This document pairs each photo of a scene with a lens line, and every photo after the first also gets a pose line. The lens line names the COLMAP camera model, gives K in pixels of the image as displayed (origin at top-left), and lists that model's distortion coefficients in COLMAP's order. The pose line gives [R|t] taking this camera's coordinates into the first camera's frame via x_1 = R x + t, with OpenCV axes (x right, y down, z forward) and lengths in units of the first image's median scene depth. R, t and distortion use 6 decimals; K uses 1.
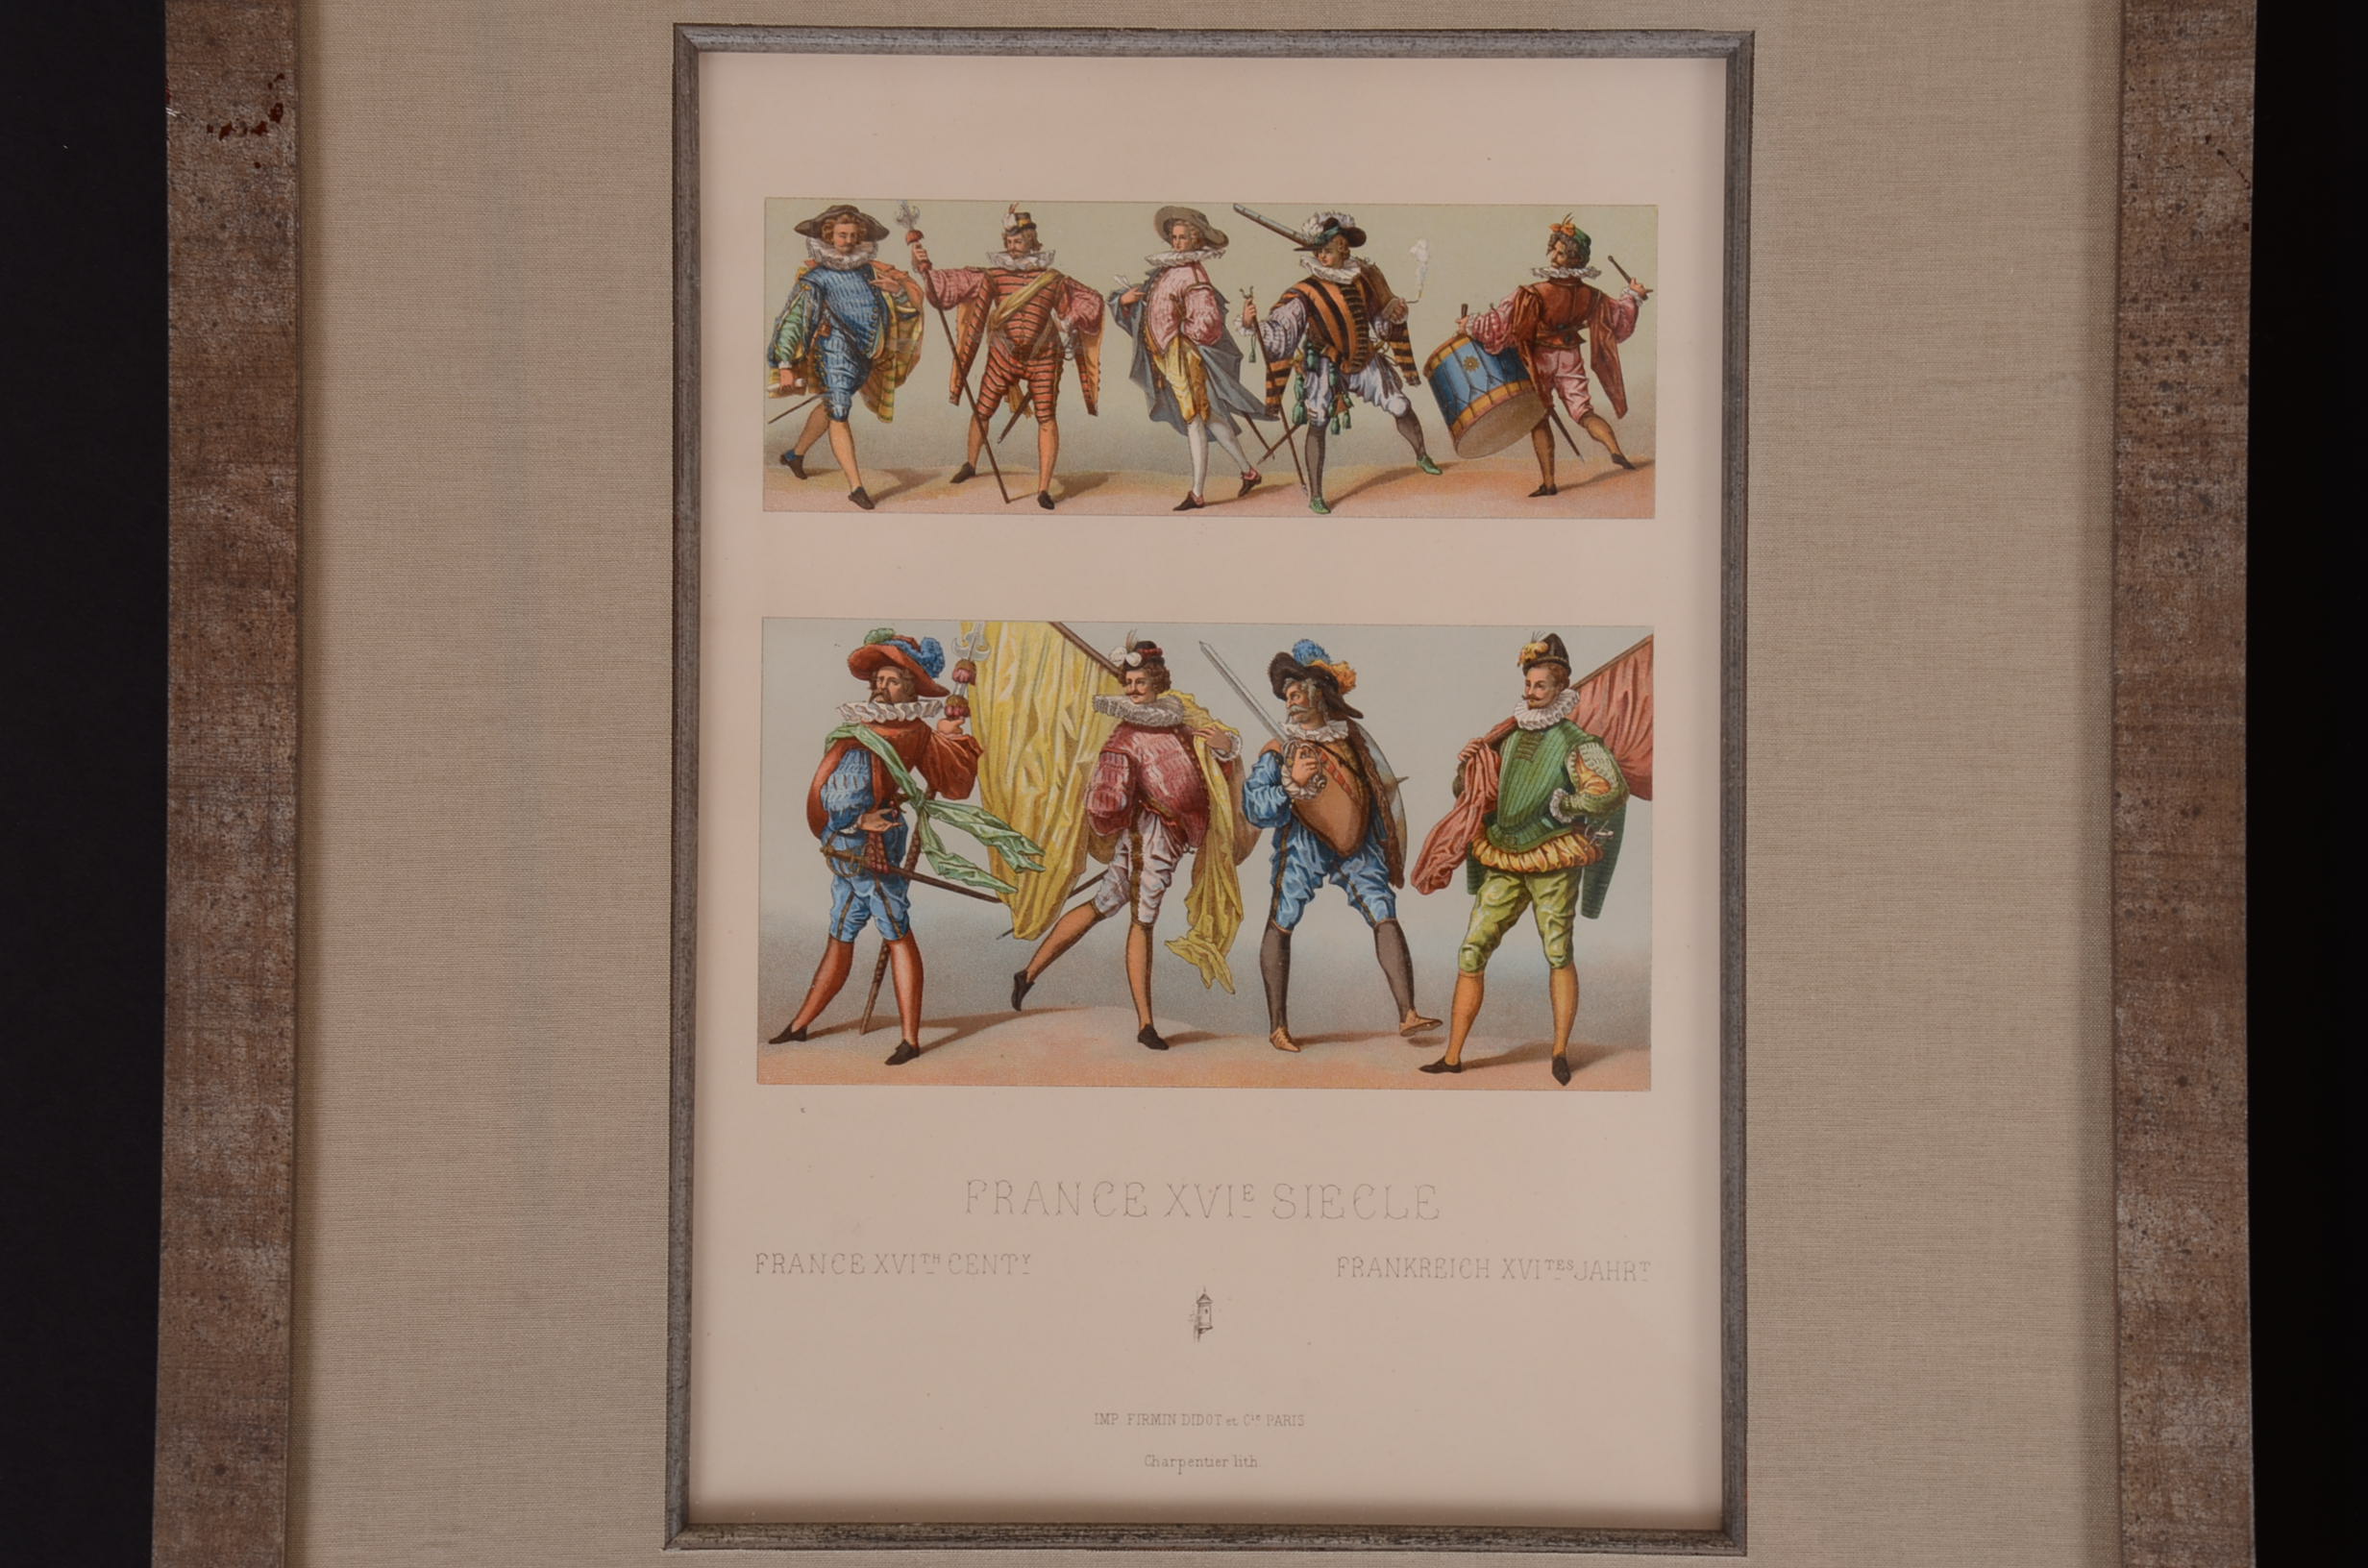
lens RADIAL K [[6541.9, 0, 1178.6], [0, 6541.9, 795.0], [0, 0, 1]] dist [0.608174, 0.000000]
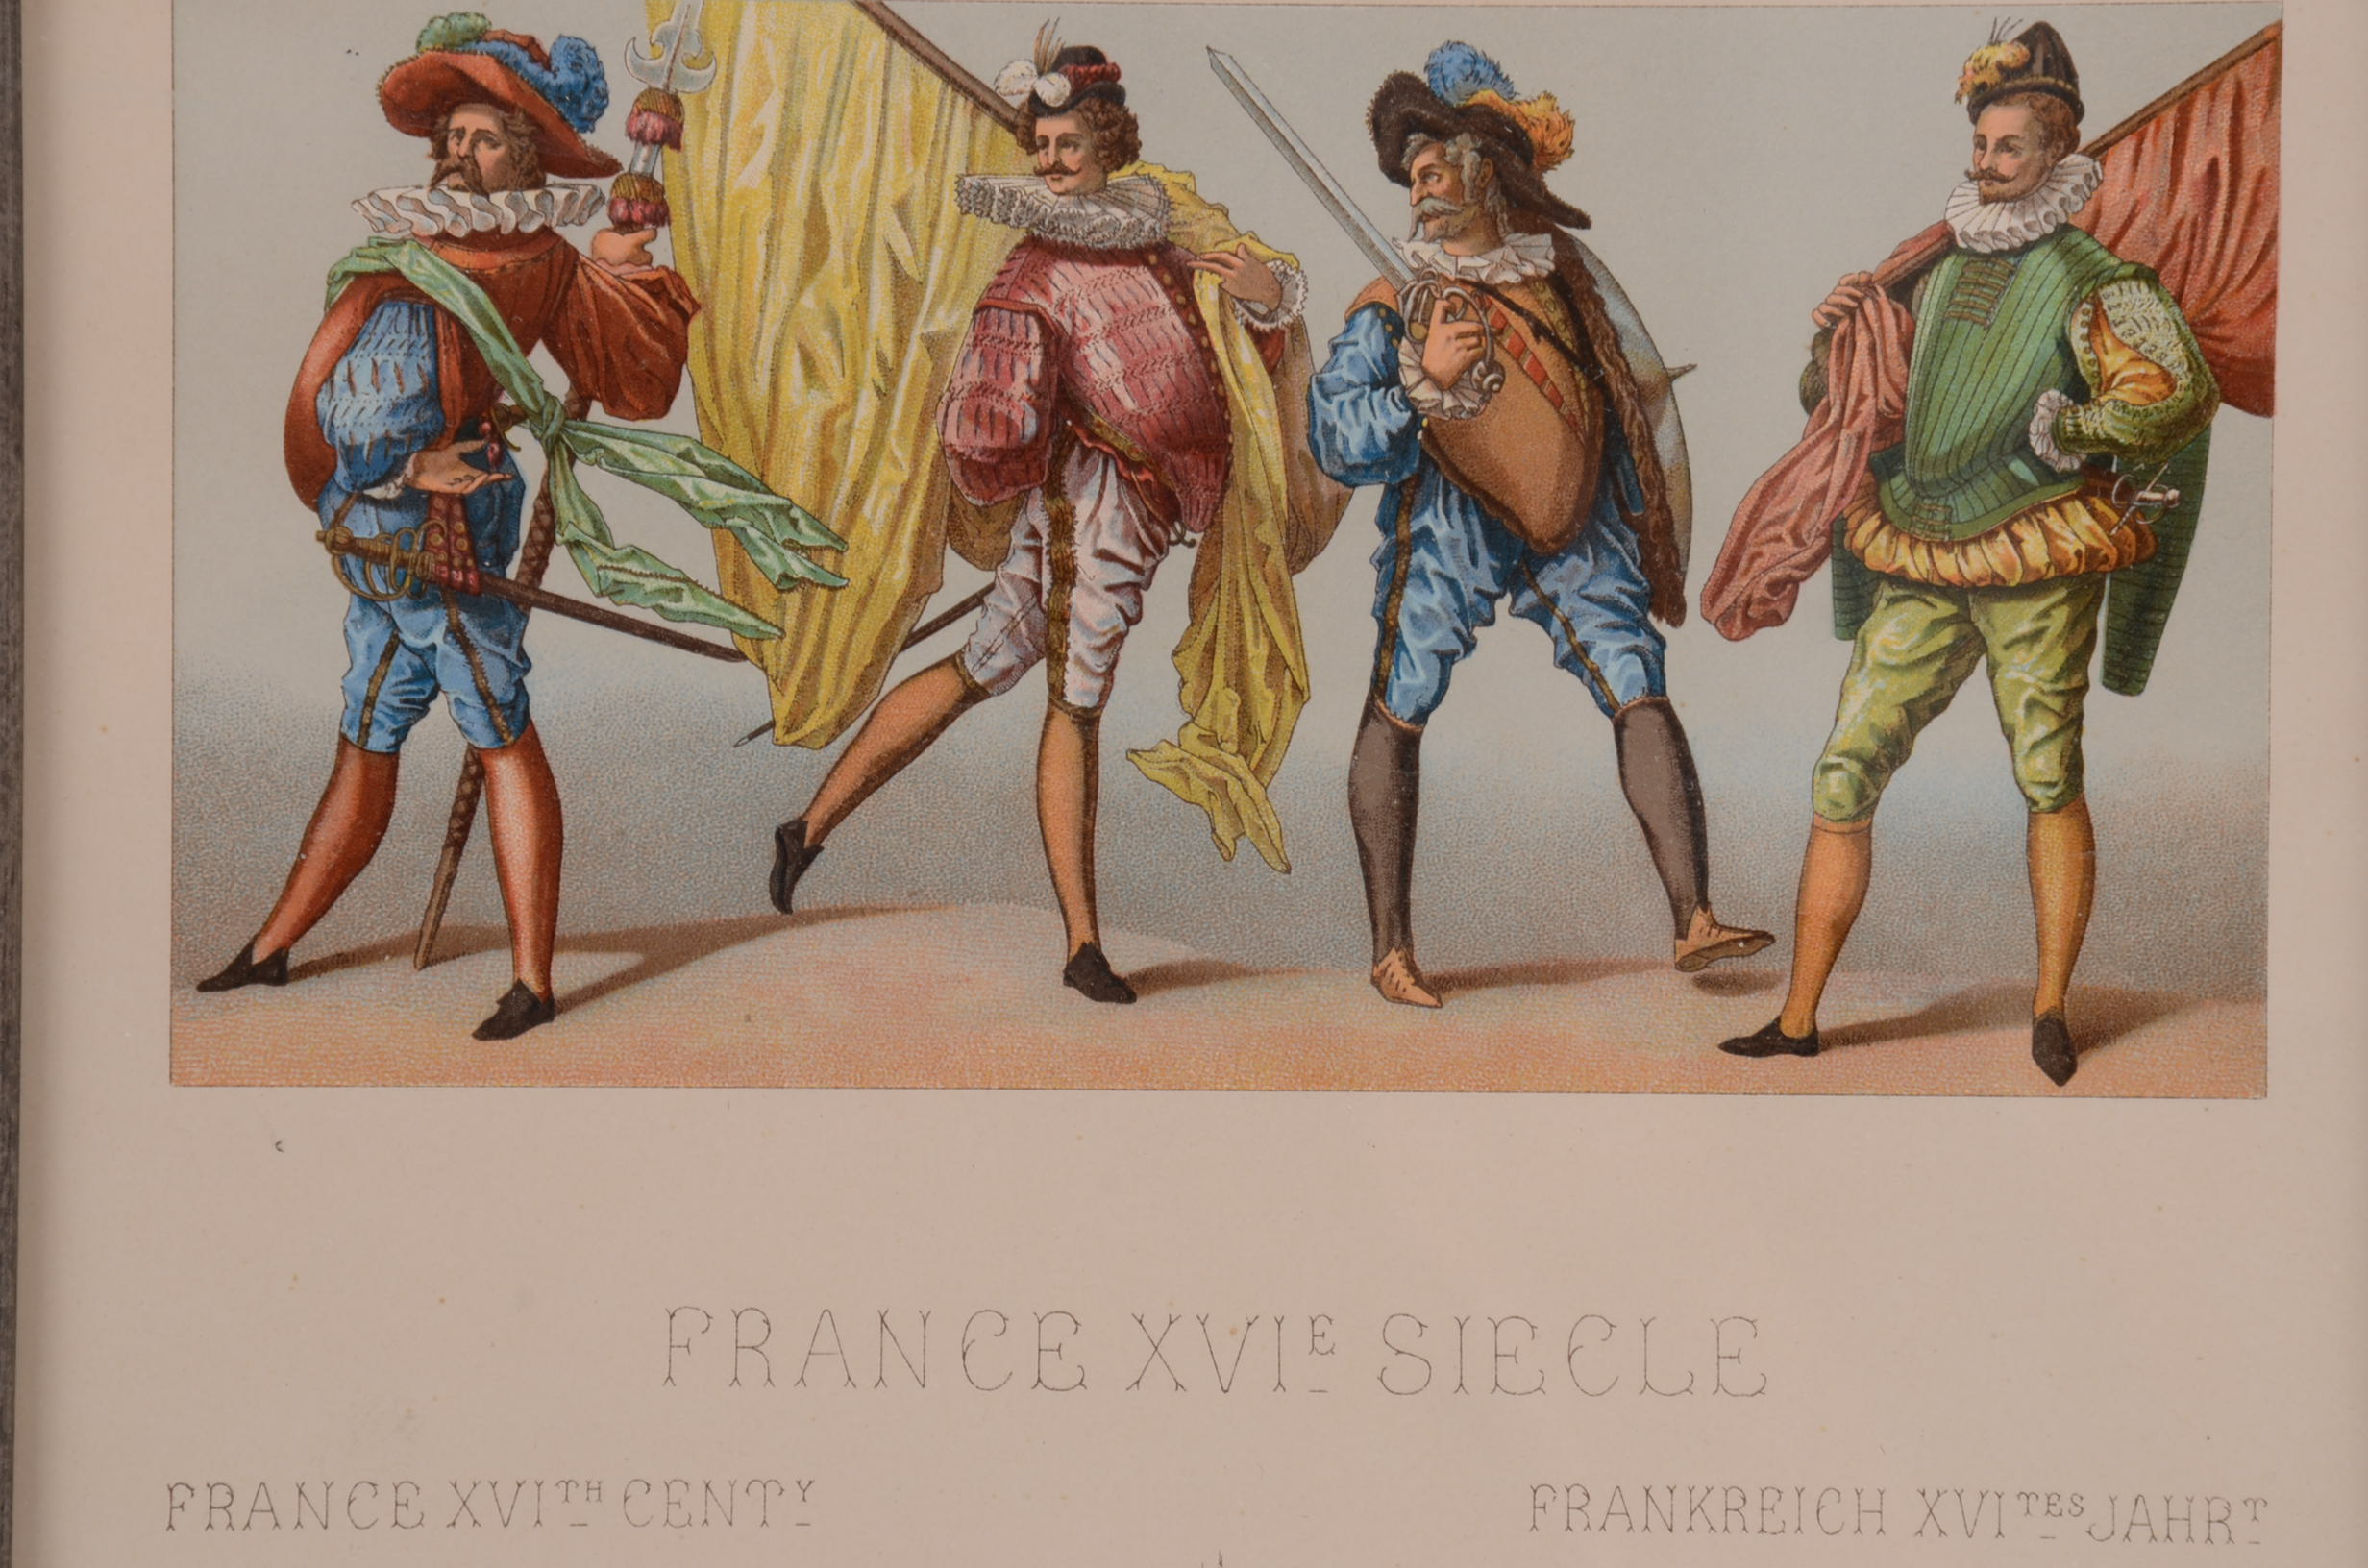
lens RADIAL K [[10836.1, 0, 1173.9], [0, 10836.1, 791.0], [0, 0, 1]] dist [1.271915, 0.000000]
pose [[0.999962, -0.001445, 0.008607, -0.005143], [0.001195, 0.999581, 0.028916, 0.004442], [-0.008645, -0.028905, 0.999545, 0.288979]]
